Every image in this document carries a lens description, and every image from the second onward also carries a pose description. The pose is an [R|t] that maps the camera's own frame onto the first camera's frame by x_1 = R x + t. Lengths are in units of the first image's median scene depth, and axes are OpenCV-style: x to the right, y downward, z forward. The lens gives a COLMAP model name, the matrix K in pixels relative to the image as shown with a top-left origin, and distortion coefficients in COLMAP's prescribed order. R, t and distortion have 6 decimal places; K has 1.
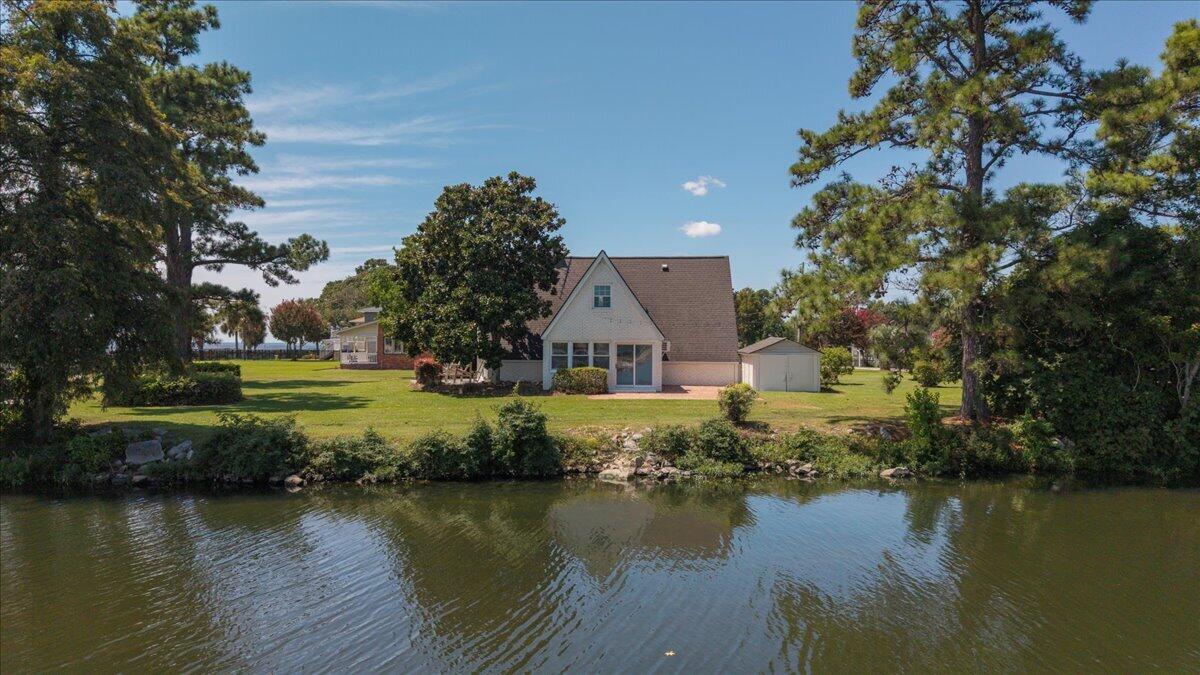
lens RADIAL K [[833.7, 0, 600.0], [0, 833.7, 337.5], [0, 0, 1]] dist [0.066986, -0.140475]
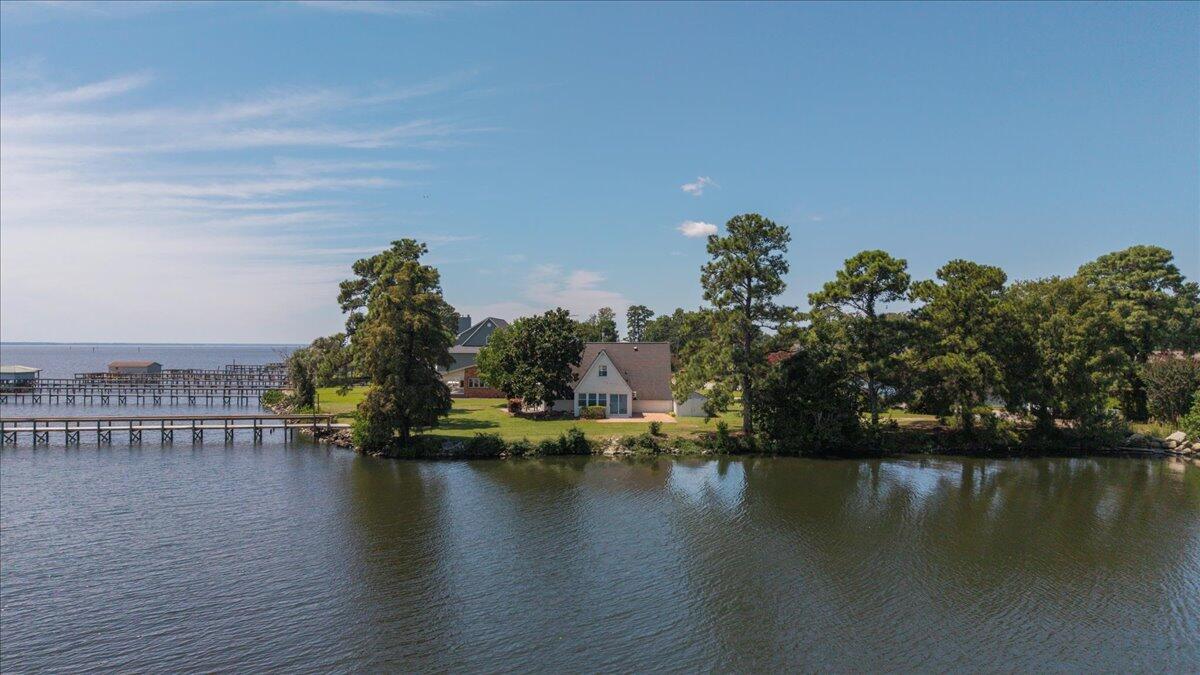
lens RADIAL K [[833.7, 0, 600.0], [0, 833.7, 337.5], [0, 0, 1]] dist [0.066986, -0.140475]
pose [[0.999979, -0.002626, 0.005853, -0.016811], [0.002620, 0.999996, 0.000991, -0.138287], [-0.005856, -0.000975, 0.999982, -1.097892]]
